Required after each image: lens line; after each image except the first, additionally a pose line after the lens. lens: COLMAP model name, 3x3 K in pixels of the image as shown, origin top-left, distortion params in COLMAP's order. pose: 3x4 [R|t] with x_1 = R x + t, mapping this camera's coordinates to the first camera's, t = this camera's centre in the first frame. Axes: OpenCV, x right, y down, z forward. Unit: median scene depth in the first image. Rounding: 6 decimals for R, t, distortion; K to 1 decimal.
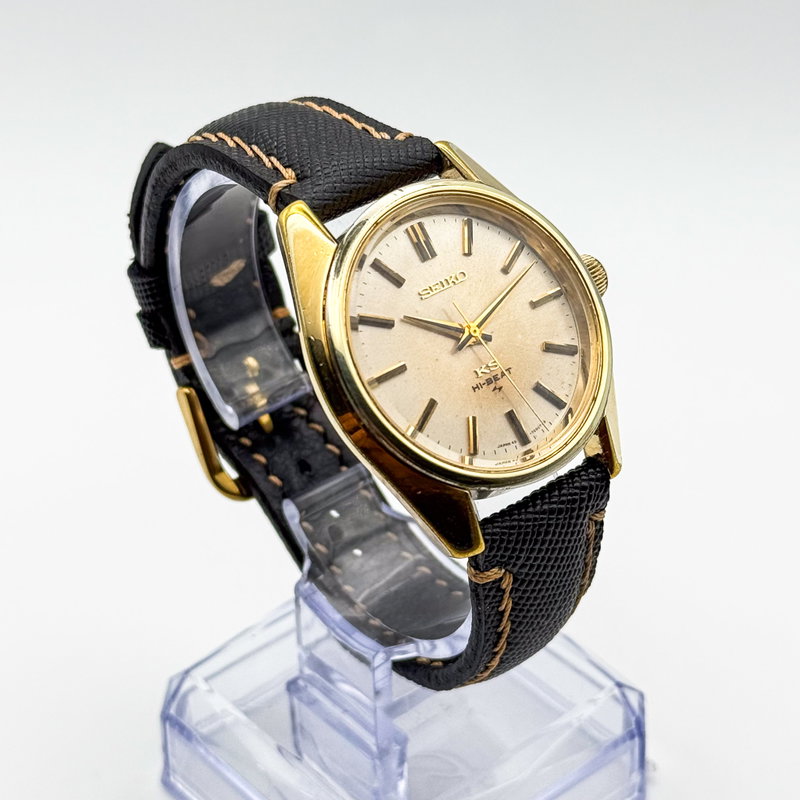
lens RADIAL K [[2346.5, 0, 400.0], [0, 2346.5, 400.0], [0, 0, 1]] dist [0.012498, 0.860669]
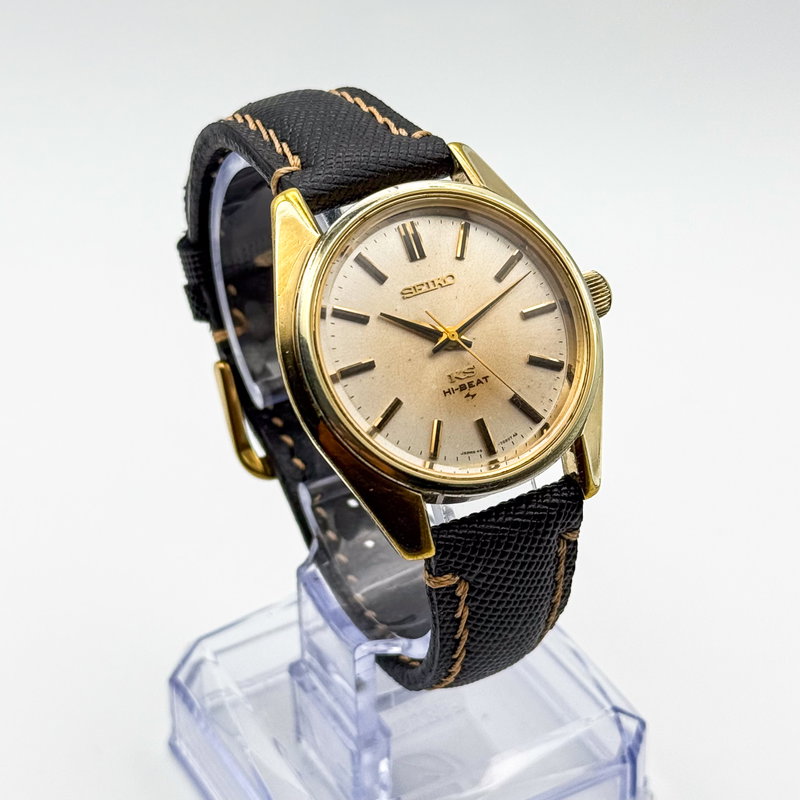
lens RADIAL K [[2346.5, 0, 400.0], [0, 2346.5, 400.0], [0, 0, 1]] dist [0.012498, 0.860669]
pose [[0.979901, 0.108874, -0.167154, 0.173643], [-0.107828, 0.994051, 0.015345, -0.014546], [0.167830, 0.002988, 0.985811, 0.014514]]
